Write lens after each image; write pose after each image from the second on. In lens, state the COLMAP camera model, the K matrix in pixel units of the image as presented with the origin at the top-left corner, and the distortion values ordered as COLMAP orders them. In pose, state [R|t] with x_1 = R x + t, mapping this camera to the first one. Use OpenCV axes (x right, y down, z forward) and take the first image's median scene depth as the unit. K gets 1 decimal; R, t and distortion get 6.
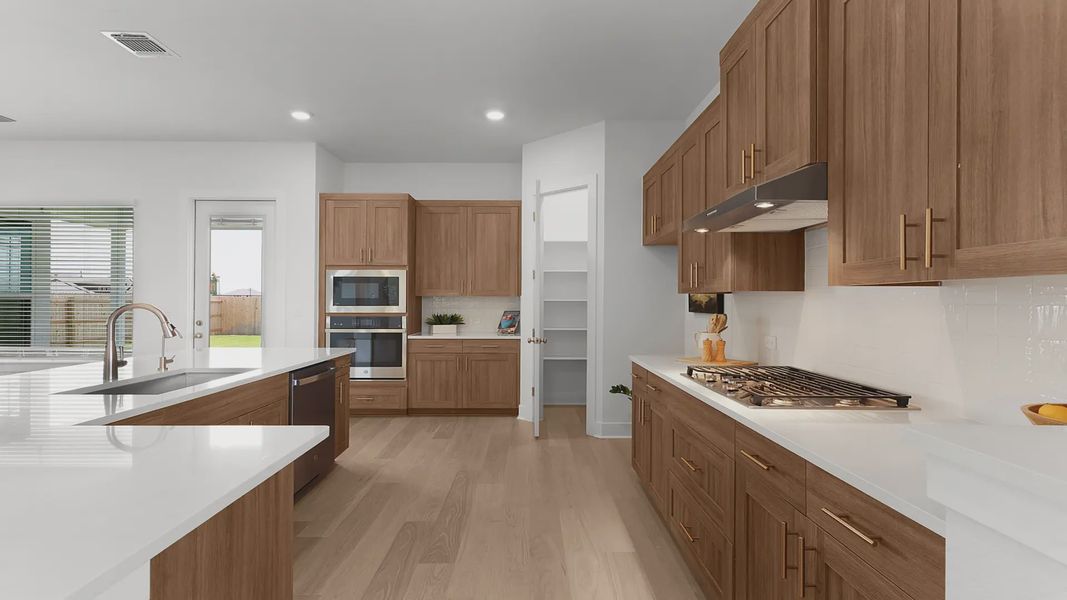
lens RADIAL K [[519.4, 0, 526.4], [0, 519.4, 300.2], [0, 0, 1]] dist [0.001912, -0.000586]
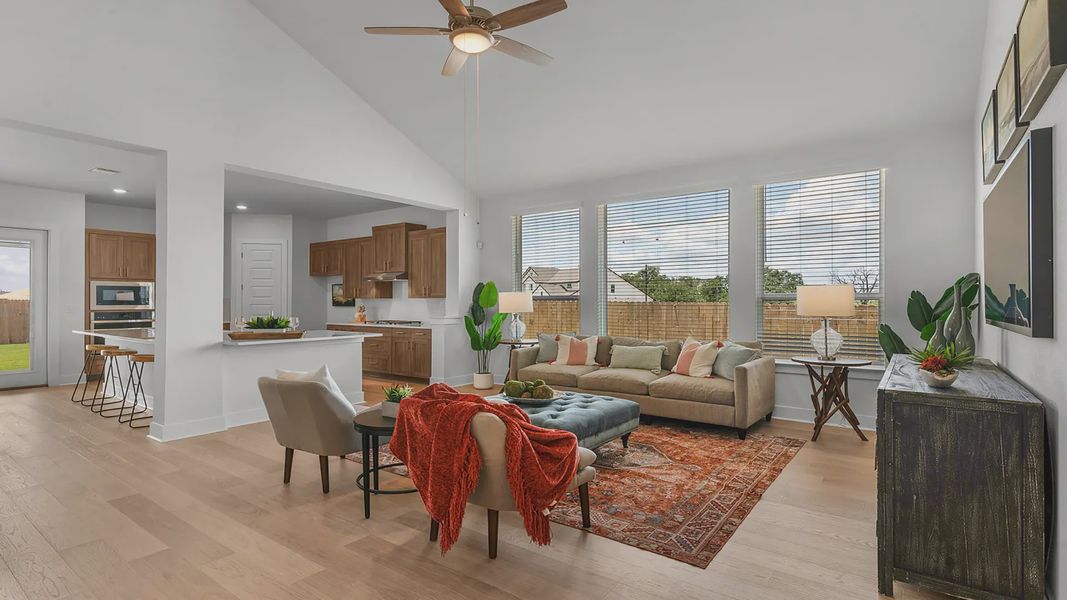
lens RADIAL K [[519.4, 0, 532.2], [0, 519.4, 300.2], [0, 0, 1]] dist [0.001912, -0.000586]
pose [[0.591064, -0.000142, 0.806625, -0.833809], [-0.000273, 1.000000, 0.000376, -0.003997], [-0.806625, -0.000443, 0.591064, -0.877762]]
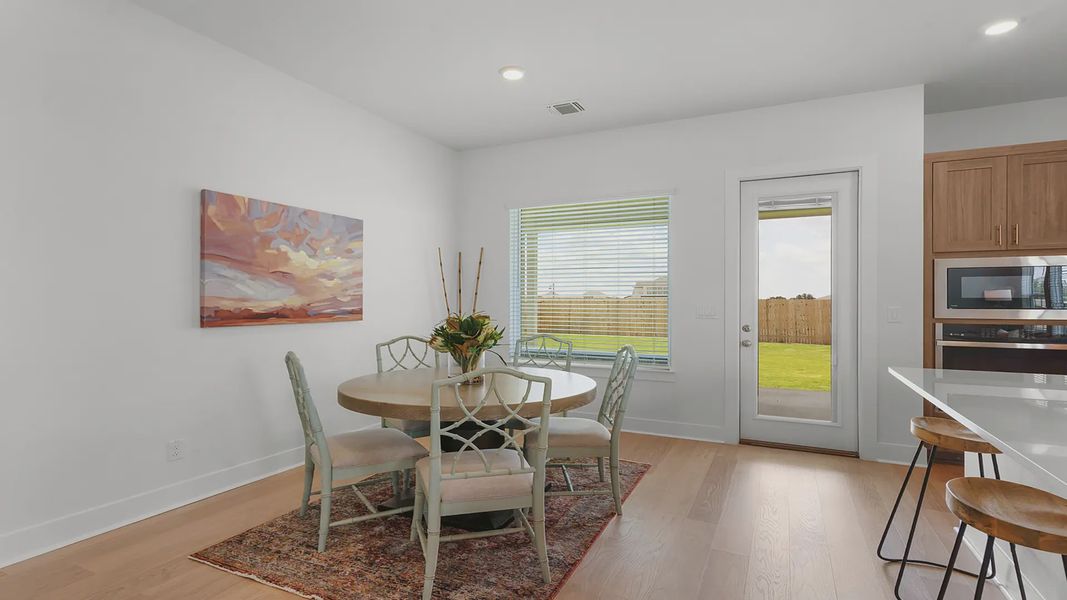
lens RADIAL K [[519.4, 0, 531.1], [0, 519.4, 297.7], [0, 0, 1]] dist [0.001912, -0.000586]
pose [[0.904742, -0.002380, -0.425954, -0.586593], [-0.000108, 0.999983, -0.005816, 0.000163], [0.425961, 0.005308, 0.904726, 0.106443]]
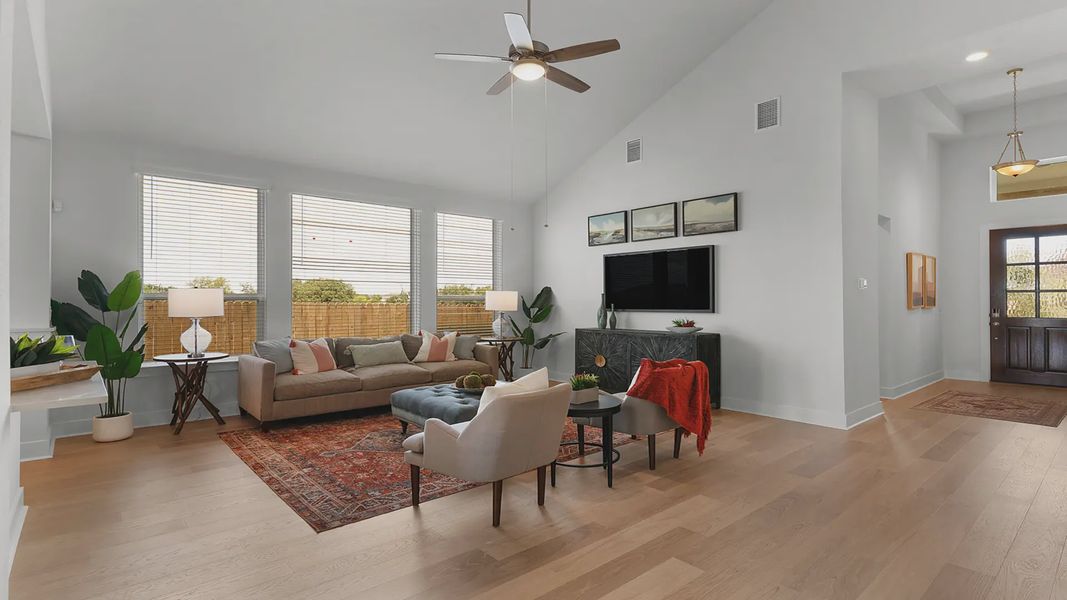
lens RADIAL K [[519.4, 0, 531.6], [0, 519.4, 297.9], [0, 0, 1]] dist [0.001912, -0.000586]
pose [[-0.661717, 0.003790, 0.749744, -0.909020], [-0.002248, 0.999973, -0.007039, -0.001155], [-0.749751, -0.006343, -0.661690, 0.085595]]
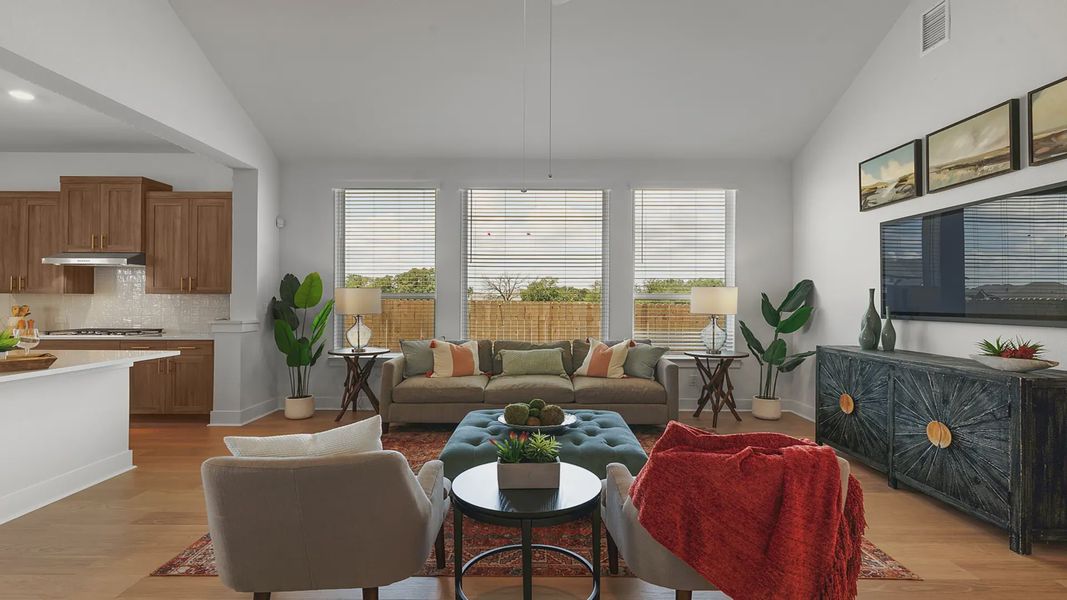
lens RADIAL K [[519.4, 0, 532.3], [0, 519.4, 298.5], [0, 0, 1]] dist [0.001912, -0.000586]
pose [[-0.003371, 0.002365, 0.999992, -0.813761], [-0.006032, 0.999979, -0.002385, -0.002200], [-0.999976, -0.006039, -0.003357, -0.411014]]
